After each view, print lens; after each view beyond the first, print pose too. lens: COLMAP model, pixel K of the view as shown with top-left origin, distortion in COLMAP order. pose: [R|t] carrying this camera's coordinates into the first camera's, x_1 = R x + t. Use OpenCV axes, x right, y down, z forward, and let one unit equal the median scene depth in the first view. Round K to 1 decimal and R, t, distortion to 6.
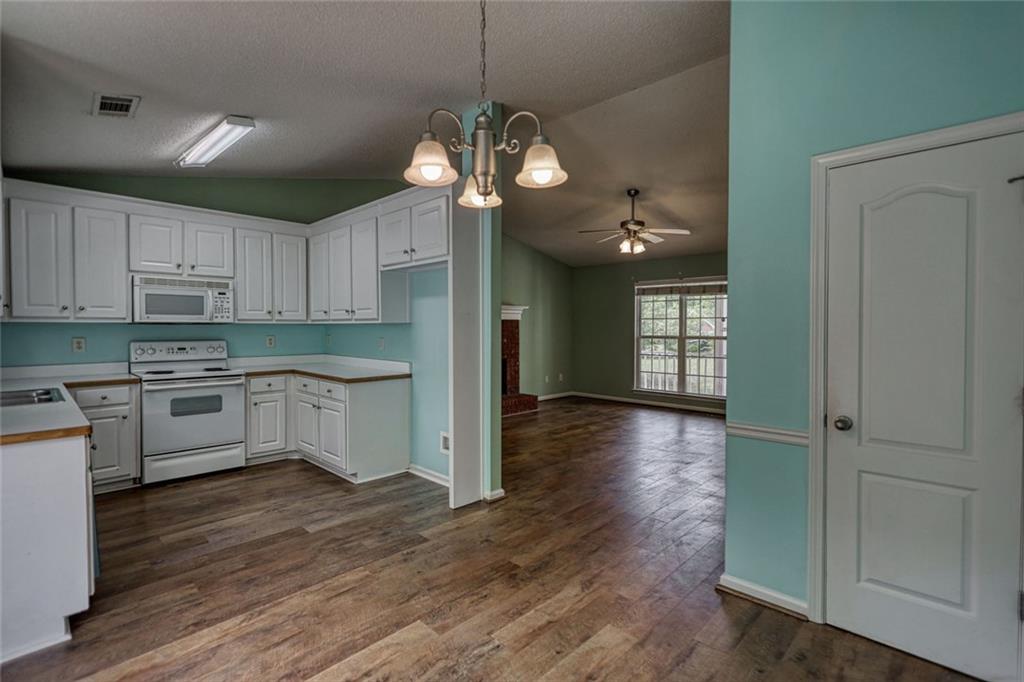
lens RADIAL K [[476.6, 0, 518.1], [0, 476.6, 334.1], [0, 0, 1]] dist [0.000972, 0.000054]
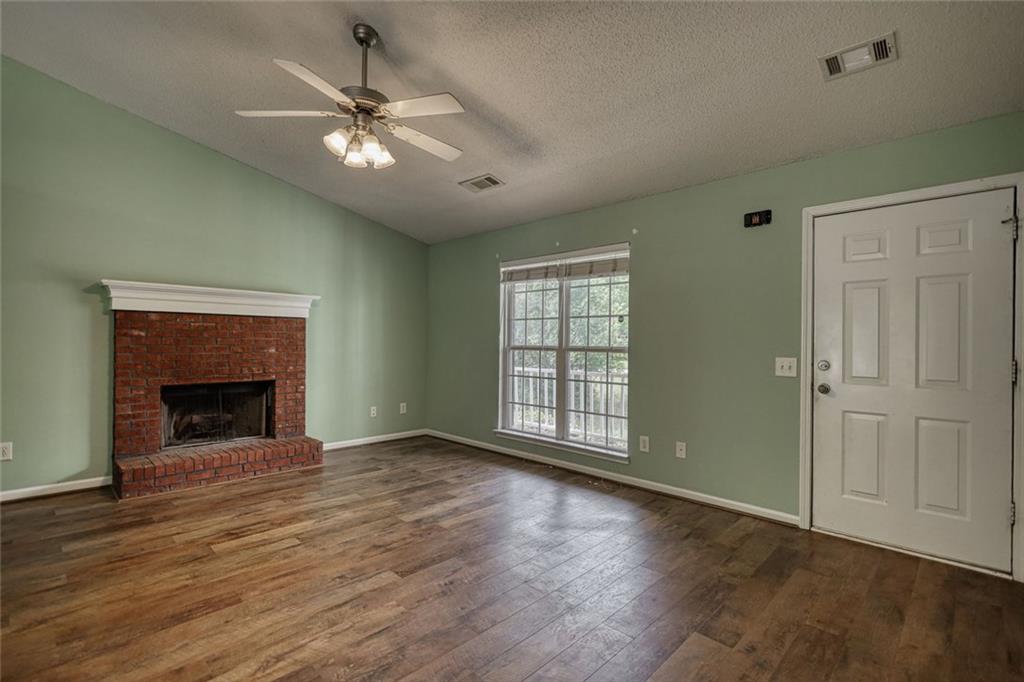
lens RADIAL K [[470.8, 0, 512.0], [0, 470.8, 341.0], [0, 0, 1]] dist [-0.000595, 0.000026]
pose [[0.999611, 0.009828, -0.026108, 0.291840], [-0.010161, 0.999868, -0.012655, 0.004761], [0.025980, 0.012915, 0.999579, 0.392201]]
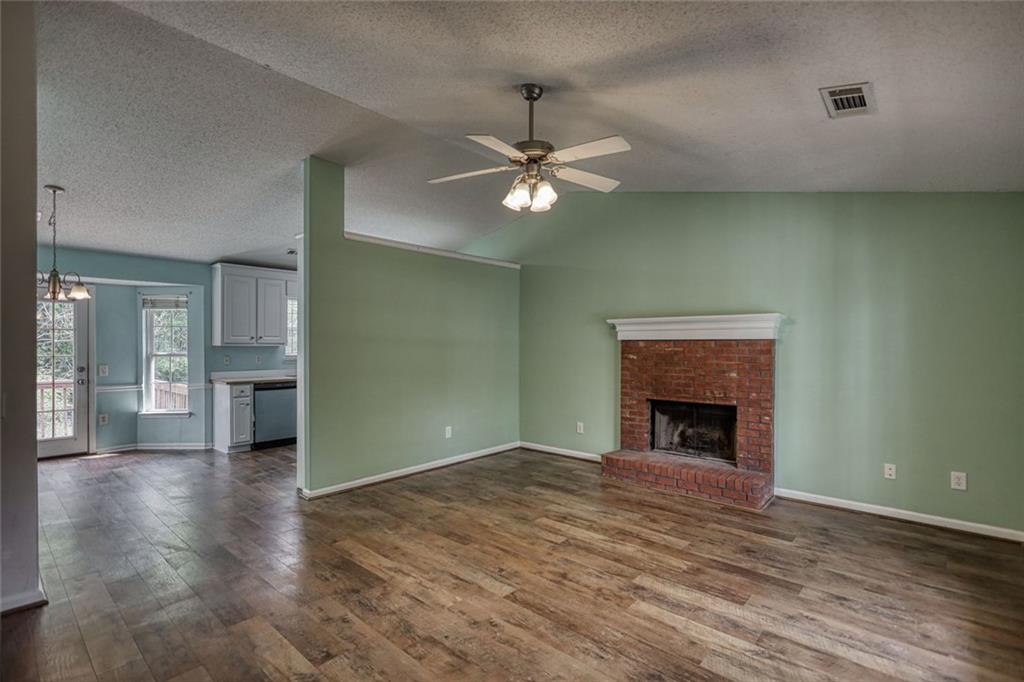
lens RADIAL K [[470.9, 0, 510.5], [0, 470.9, 352.2], [0, 0, 1]] dist [0.000707, 0.000277]
pose [[0.030742, 0.010414, -0.999473, 0.535919], [-0.015414, 0.999832, 0.009943, -0.016529], [0.999408, 0.015101, 0.030898, 0.690021]]
